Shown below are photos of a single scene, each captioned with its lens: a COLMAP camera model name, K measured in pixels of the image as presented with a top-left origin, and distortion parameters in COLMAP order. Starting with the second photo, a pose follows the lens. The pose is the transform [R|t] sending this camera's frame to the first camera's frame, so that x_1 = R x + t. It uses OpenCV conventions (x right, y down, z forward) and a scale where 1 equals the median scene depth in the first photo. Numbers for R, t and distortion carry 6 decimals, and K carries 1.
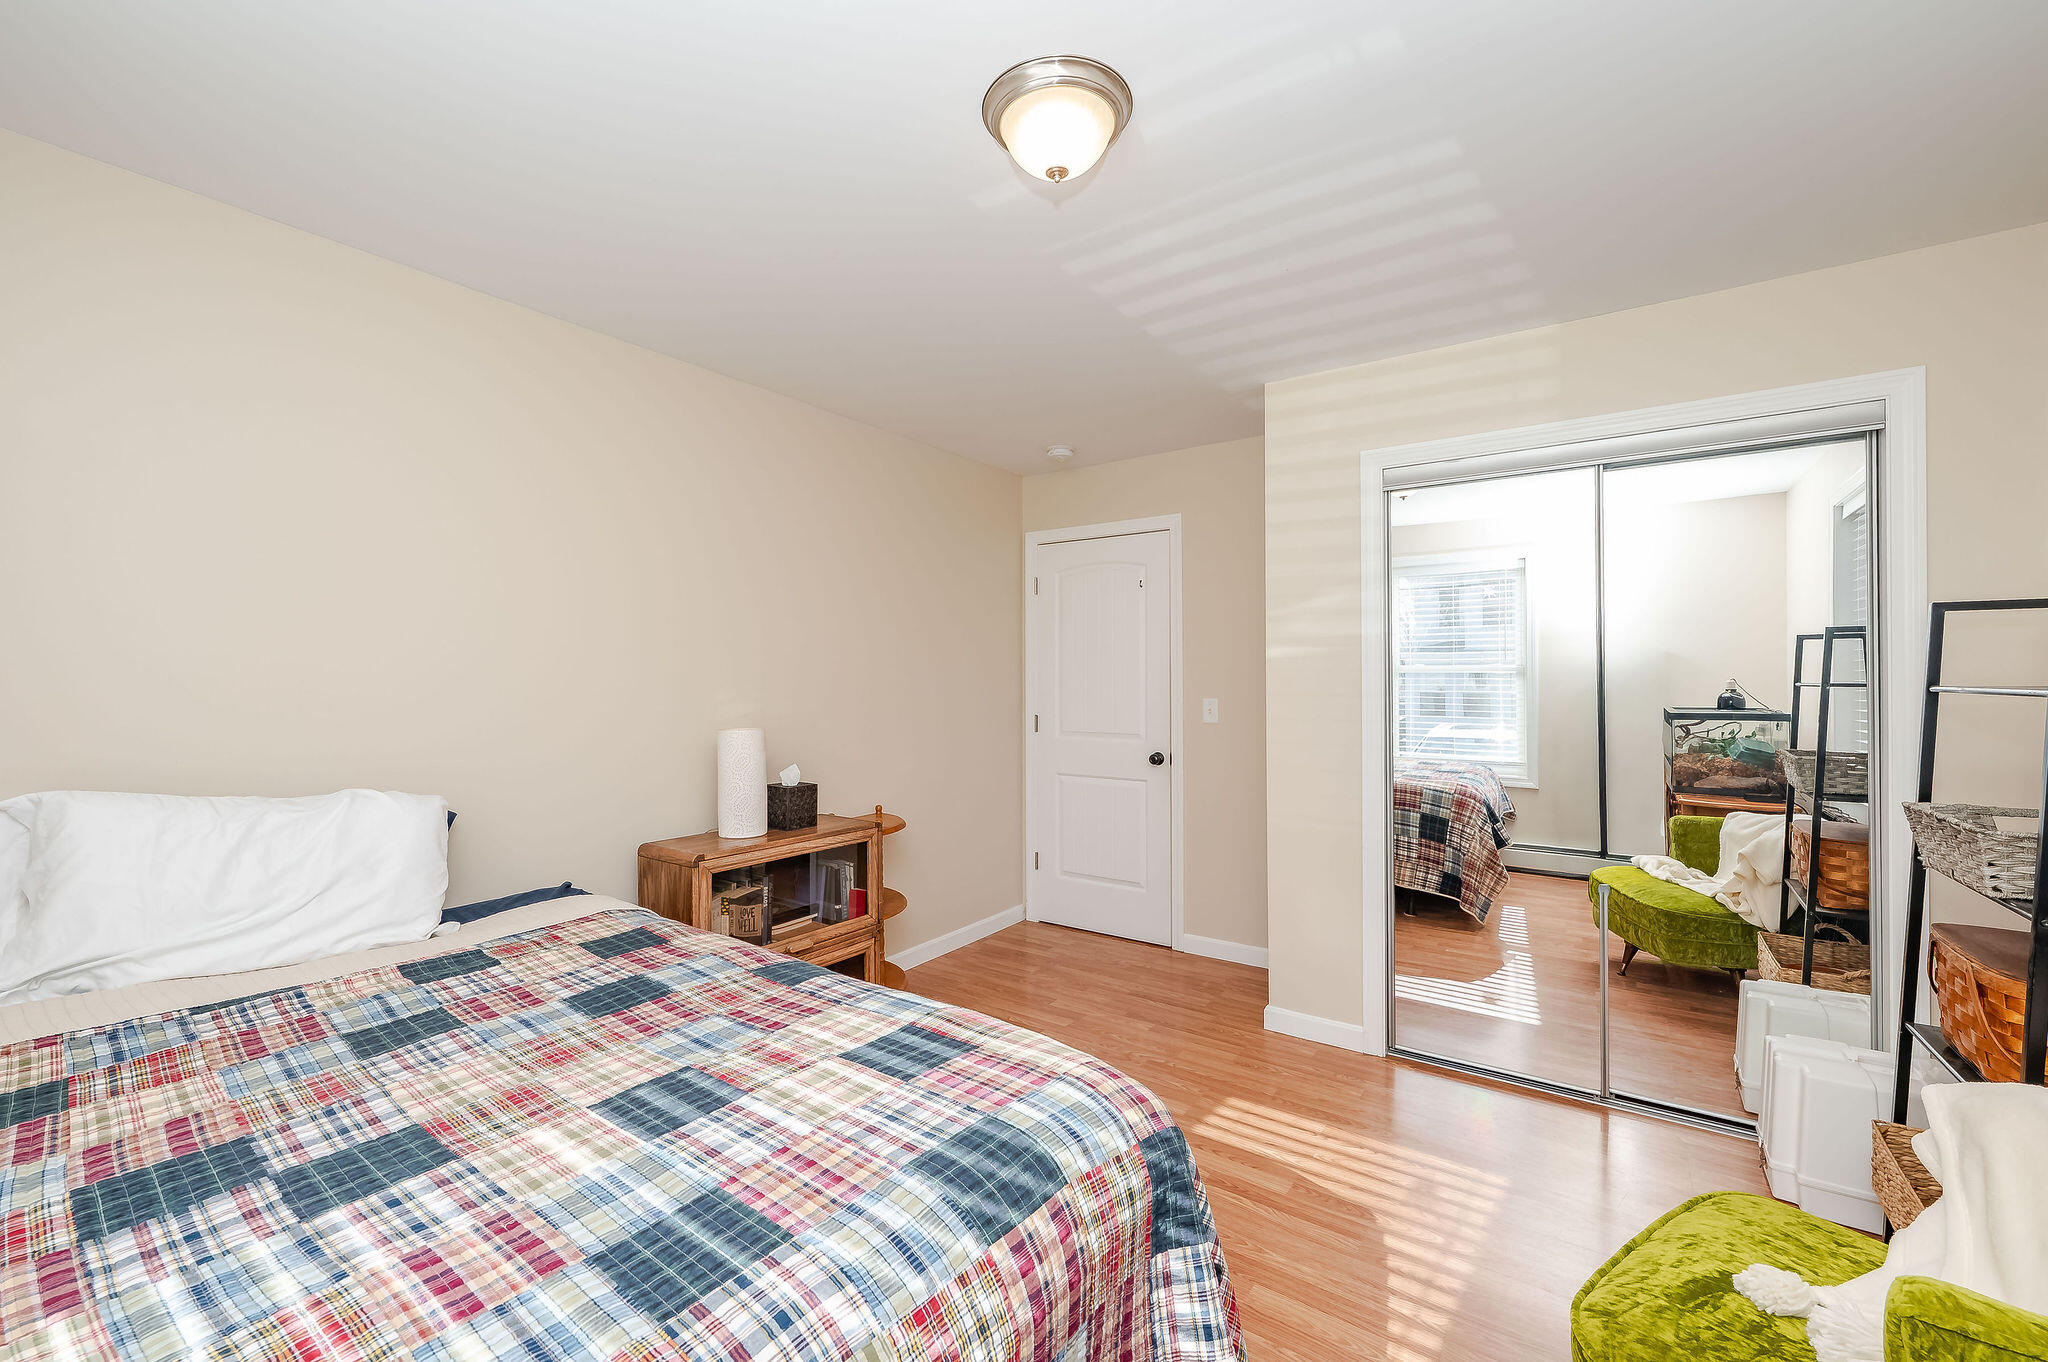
lens RADIAL K [[819.2, 0, 1041.7], [0, 819.2, 673.8], [0, 0, 1]] dist [0.002846, -0.000151]
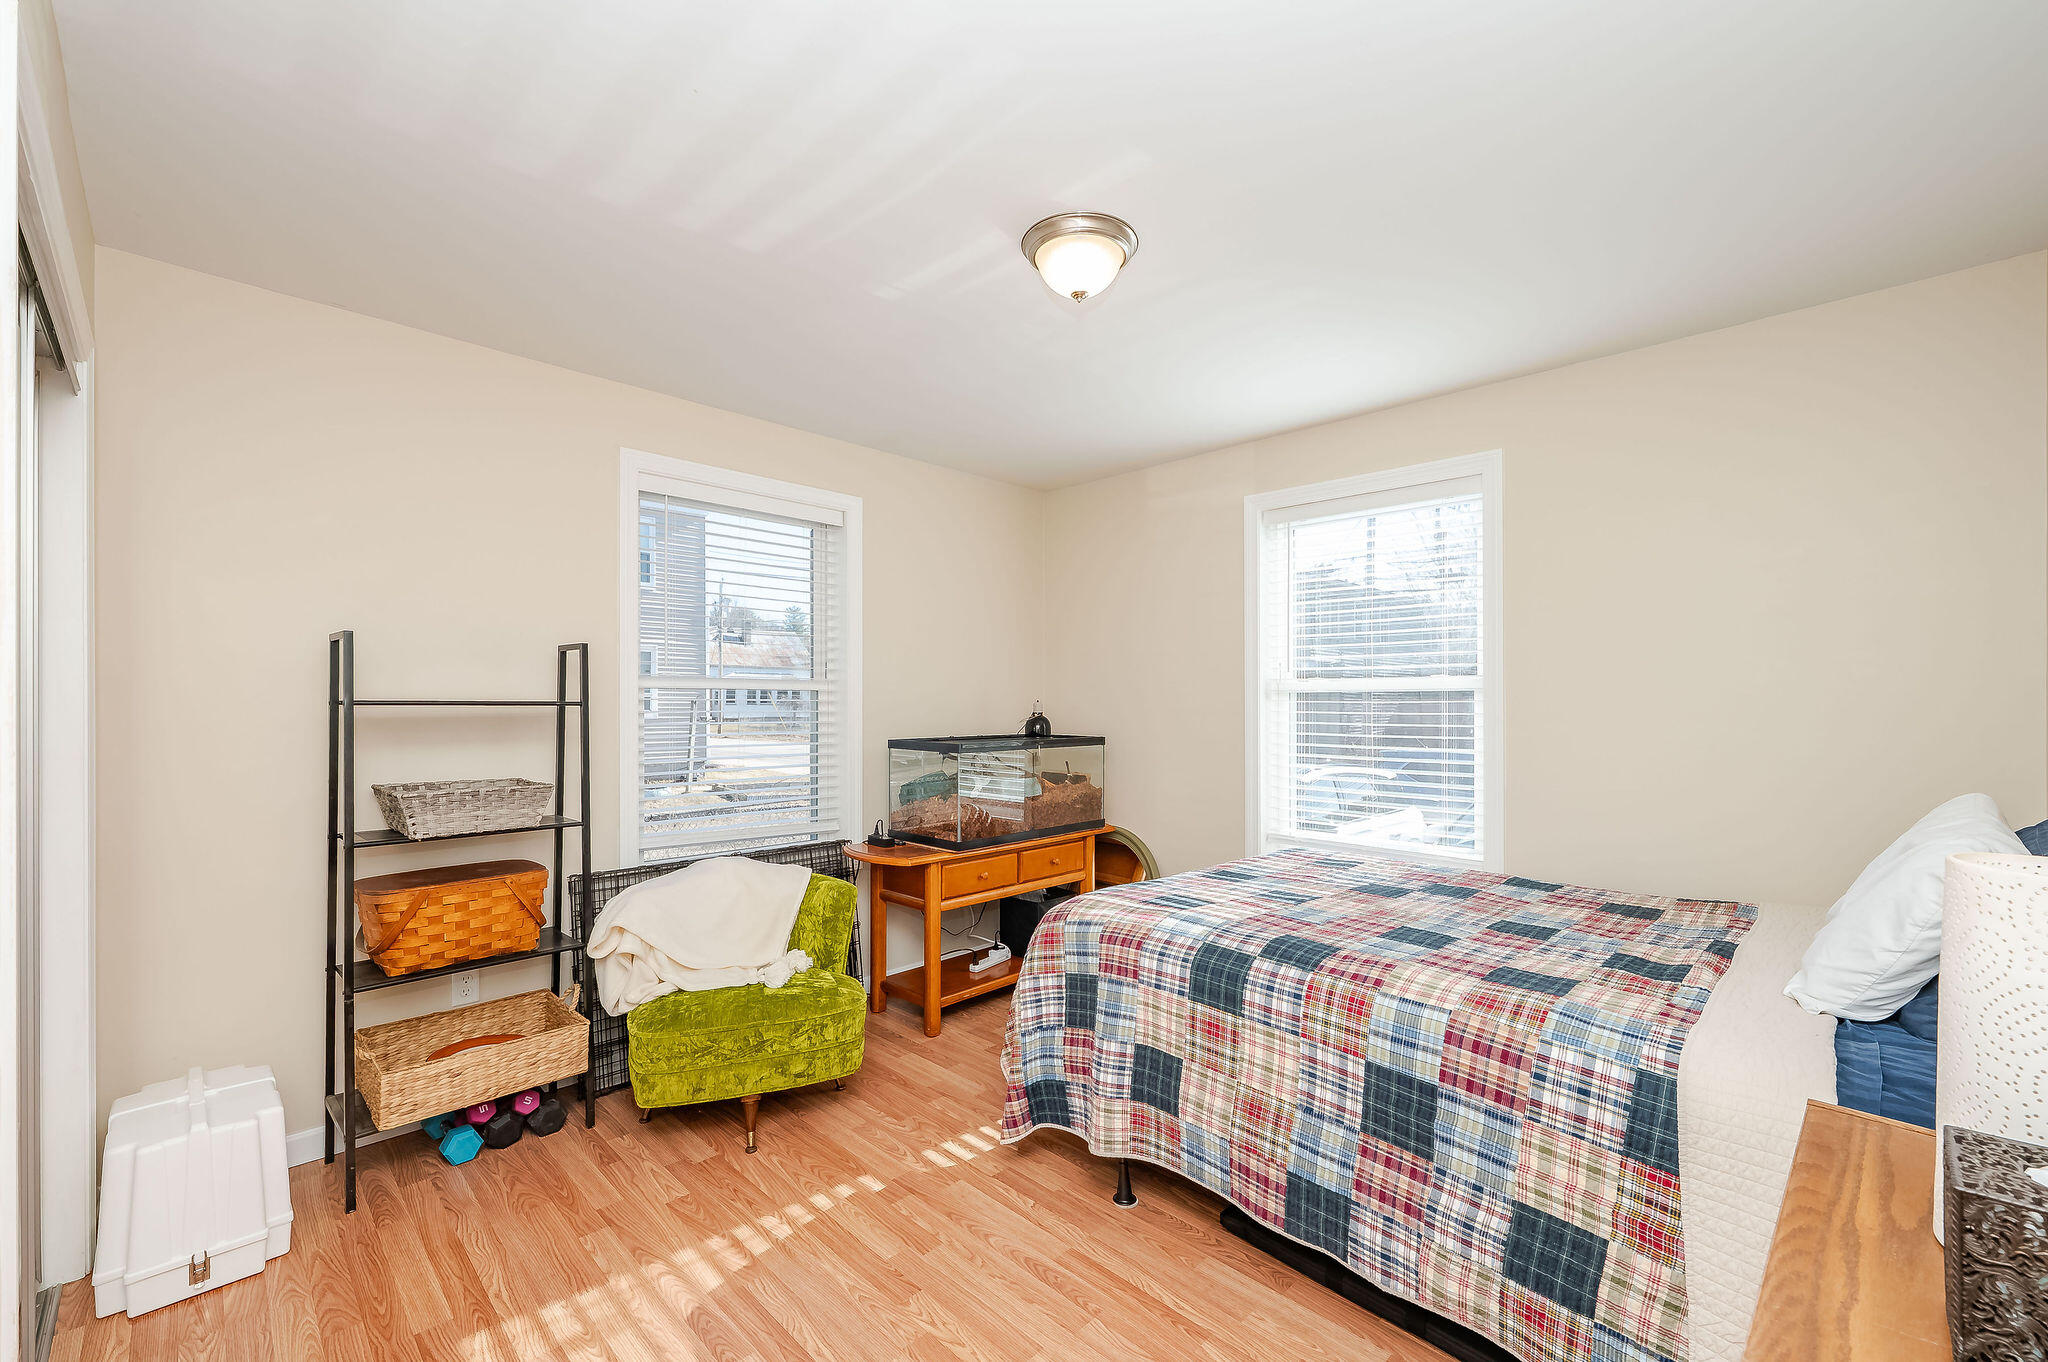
lens RADIAL K [[819.2, 0, 1043.4], [0, 819.2, 713.9], [0, 0, 1]] dist [0.002846, -0.000151]
pose [[-0.982568, -0.001387, 0.185900, -0.211773], [-0.000345, 0.999984, 0.005638, 0.038320], [-0.185905, 0.005476, -0.982552, 2.913185]]
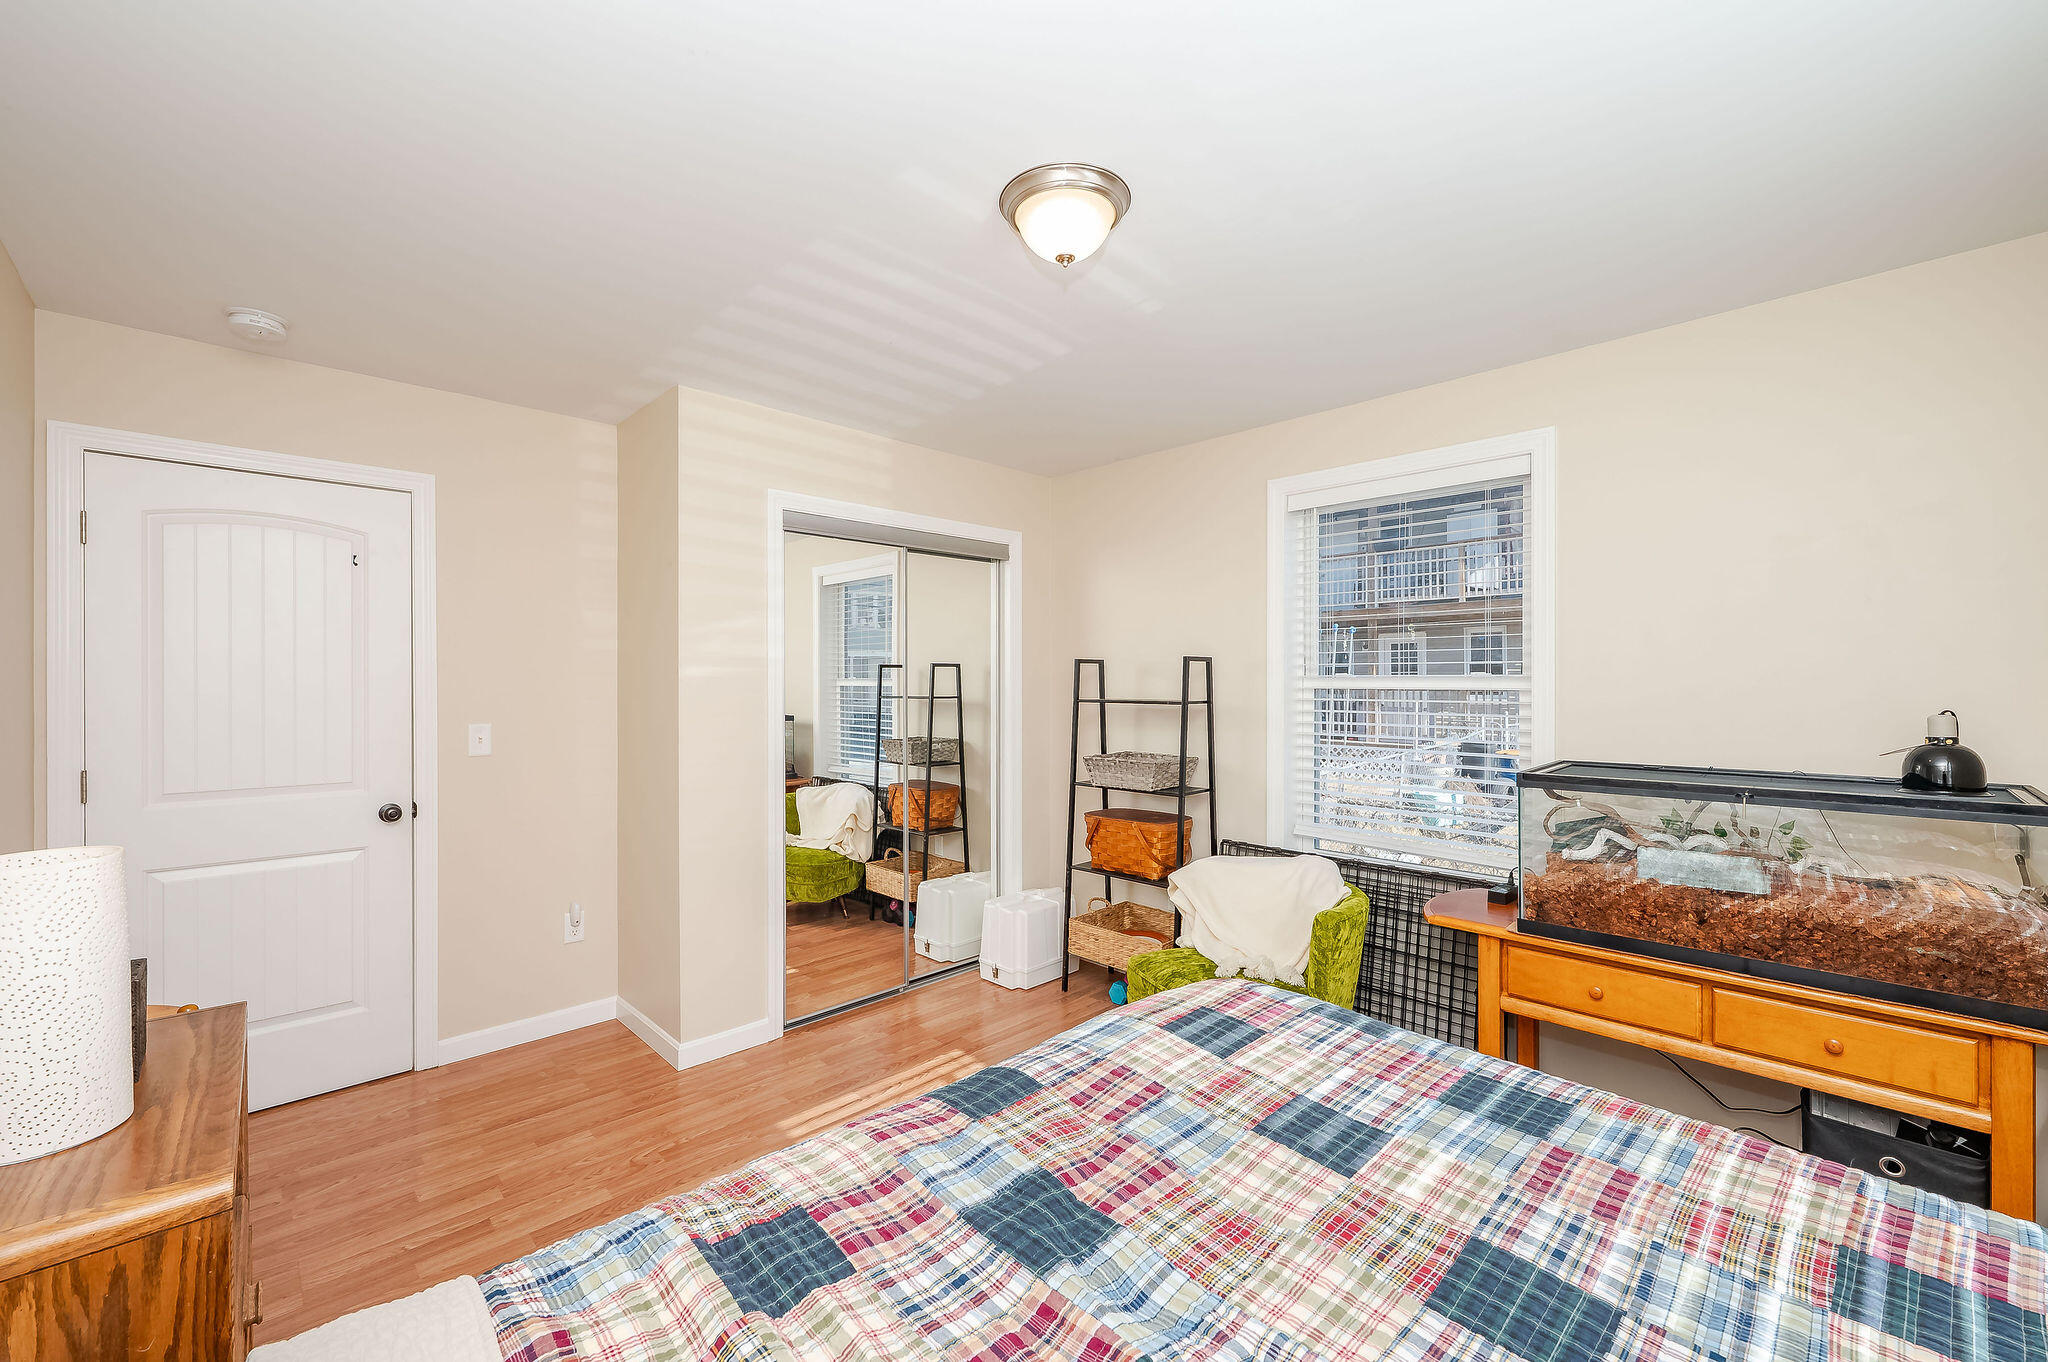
lens RADIAL K [[819.2, 0, 1013.2], [0, 819.2, 682.9], [0, 0, 1]] dist [0.002846, -0.000151]
pose [[0.211509, 0.000707, 0.977376, -1.415587], [-0.005067, 0.999987, 0.000373, -0.037396], [-0.977363, -0.005032, 0.211510, 1.069746]]
